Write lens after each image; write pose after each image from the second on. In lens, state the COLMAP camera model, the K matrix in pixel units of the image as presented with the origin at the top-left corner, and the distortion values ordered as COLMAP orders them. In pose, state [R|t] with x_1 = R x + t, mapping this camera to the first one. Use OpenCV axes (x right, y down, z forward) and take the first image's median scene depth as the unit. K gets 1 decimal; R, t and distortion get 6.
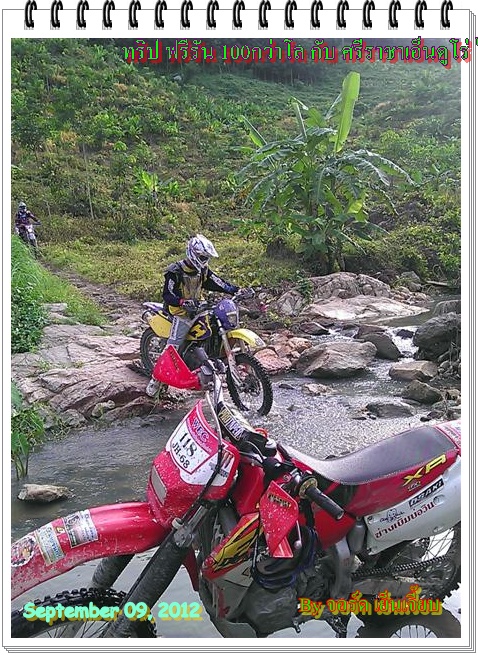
lens RADIAL K [[614.1, 0, 212.8], [0, 614.1, 340.1], [0, 0, 1]] dist [0.075884, -0.176979]
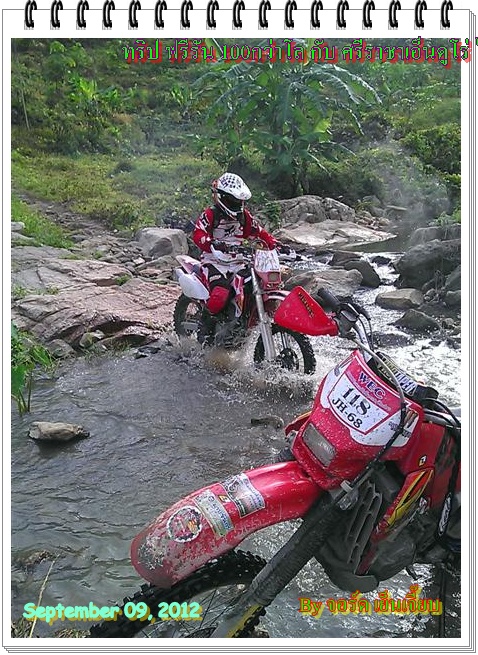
lens RADIAL K [[603.6, 0, 201.6], [0, 603.6, 342.0], [0, 0, 1]] dist [0.105029, -0.222385]
pose [[0.992065, -0.006726, 0.125543, -0.100888], [-0.010323, 0.990838, 0.134658, -0.008880], [-0.125299, -0.134886, 0.982907, 0.045346]]
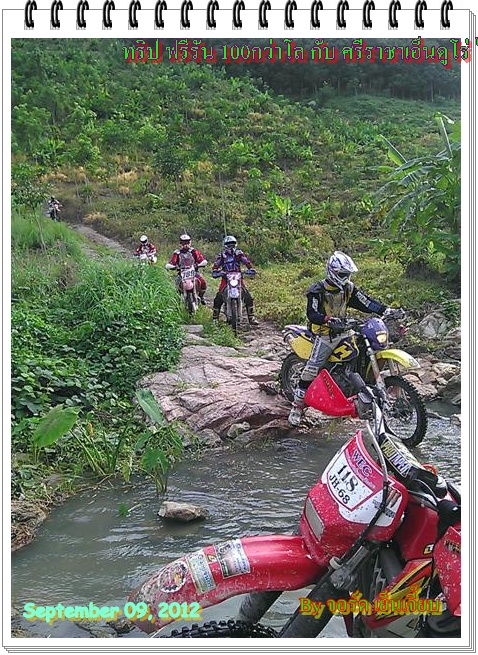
lens RADIAL K [[603.6, 0, 201.6], [0, 603.6, 342.0], [0, 0, 1]] dist [0.105029, -0.222385]
pose [[0.974684, 0.013587, -0.223174, -0.014110], [-0.020884, 0.999321, -0.030368, -0.000498], [0.222610, 0.034260, 0.974305, 0.014415]]
